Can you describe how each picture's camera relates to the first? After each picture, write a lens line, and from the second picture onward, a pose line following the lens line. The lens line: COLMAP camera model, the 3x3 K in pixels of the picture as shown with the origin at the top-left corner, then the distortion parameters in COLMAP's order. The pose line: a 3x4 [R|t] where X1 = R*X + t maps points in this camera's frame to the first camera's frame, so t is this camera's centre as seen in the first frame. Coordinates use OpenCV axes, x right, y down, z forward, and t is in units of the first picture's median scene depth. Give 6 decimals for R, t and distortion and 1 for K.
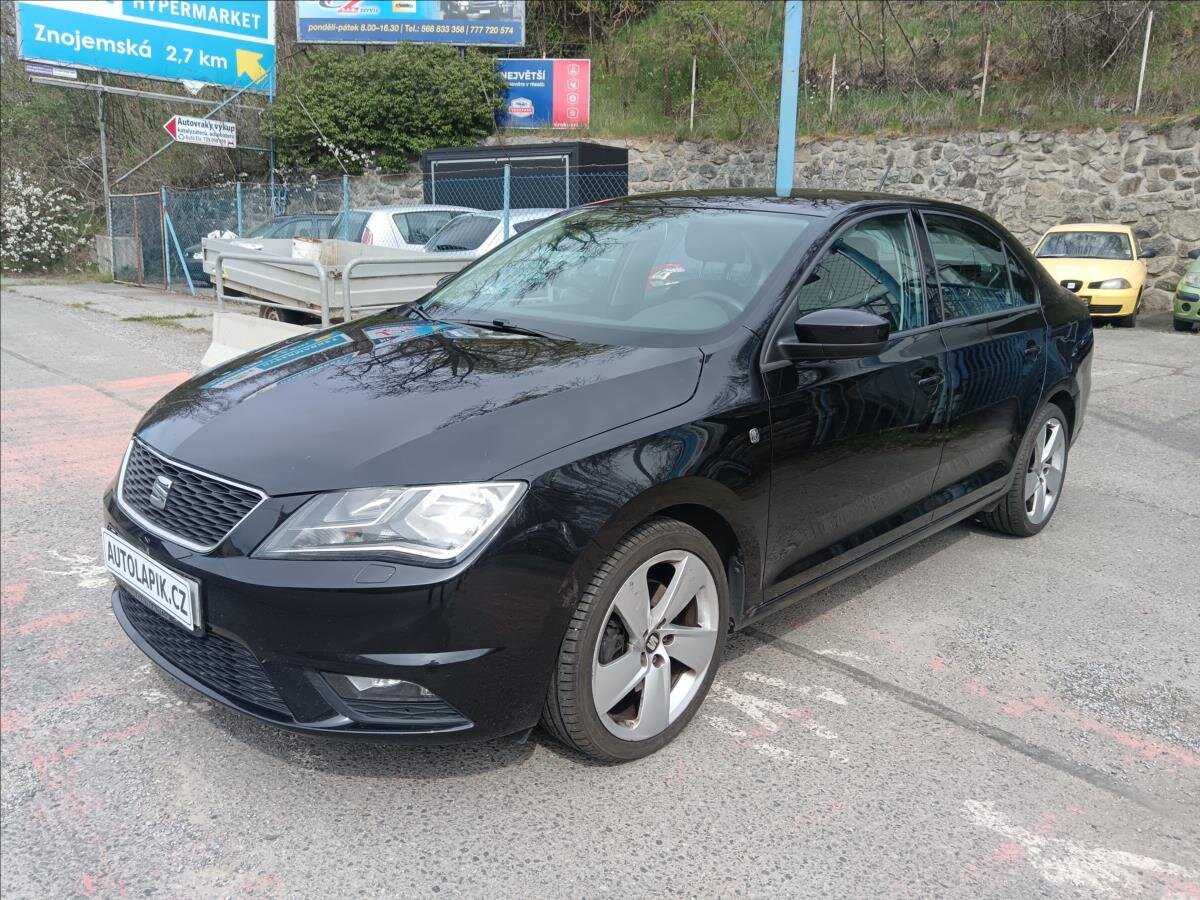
lens RADIAL K [[931.0, 0, 597.8], [0, 931.0, 456.4], [0, 0, 1]] dist [-0.003196, 0.001823]
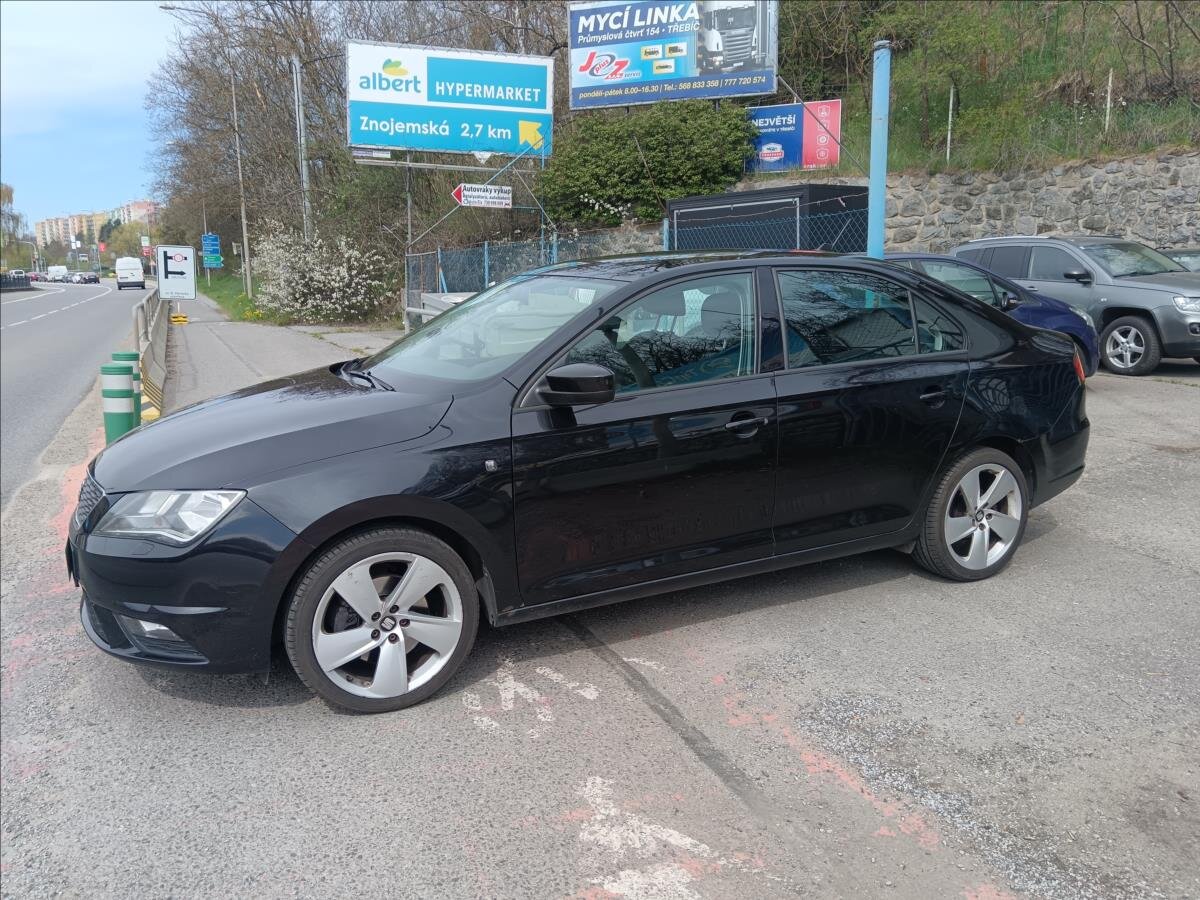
lens RADIAL K [[931.0, 0, 599.1], [0, 931.0, 452.1], [0, 0, 1]] dist [-0.003196, 0.001823]
pose [[0.945736, 0.025256, -0.323952, 0.082554], [-0.039286, 0.998549, -0.036840, -0.000102], [0.322552, 0.047568, 0.945356, -0.014992]]
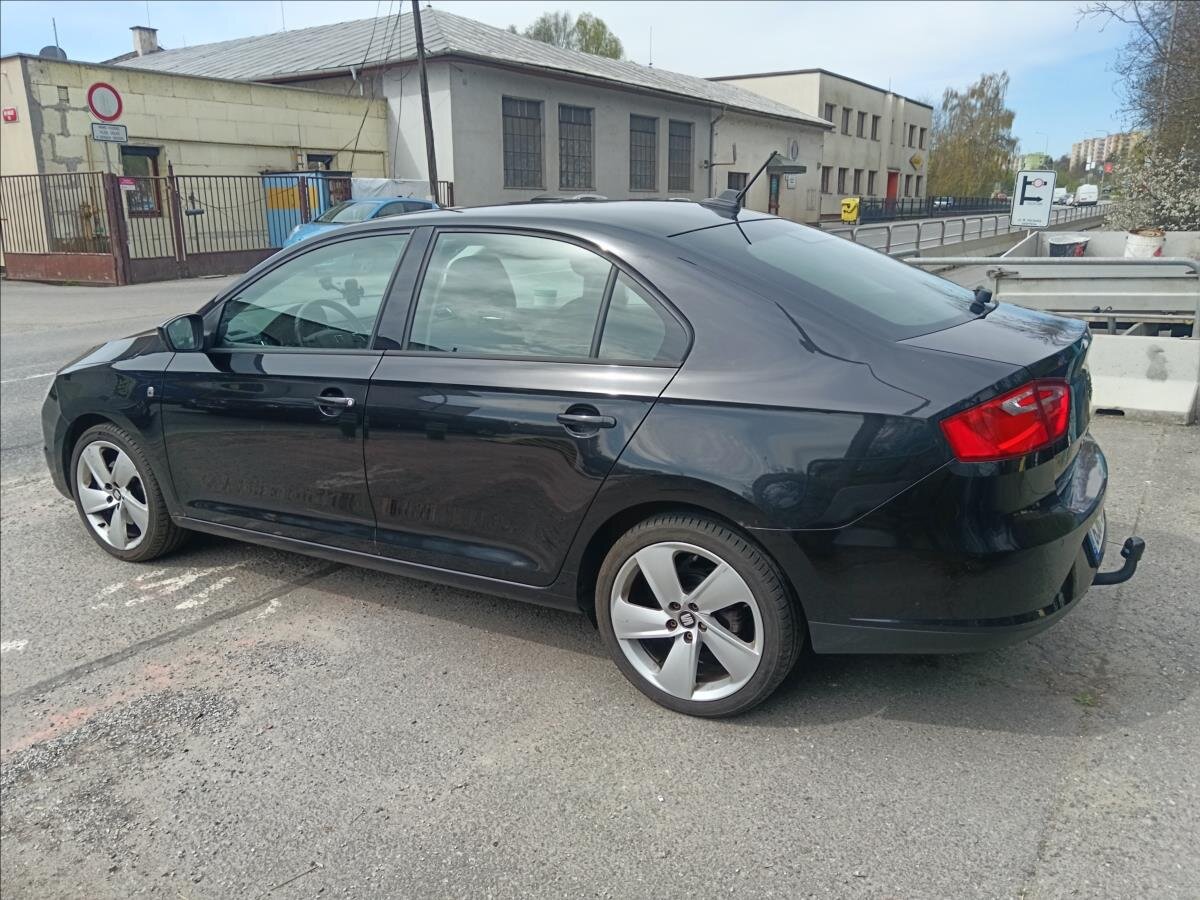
lens RADIAL K [[931.0, 0, 595.1], [0, 931.0, 452.7], [0, 0, 1]] dist [-0.003196, 0.001823]
pose [[0.247497, 0.220294, -0.943512, 0.208833], [-0.204836, 0.963695, 0.171275, -0.038840], [0.946989, 0.150875, 0.283636, 0.148178]]
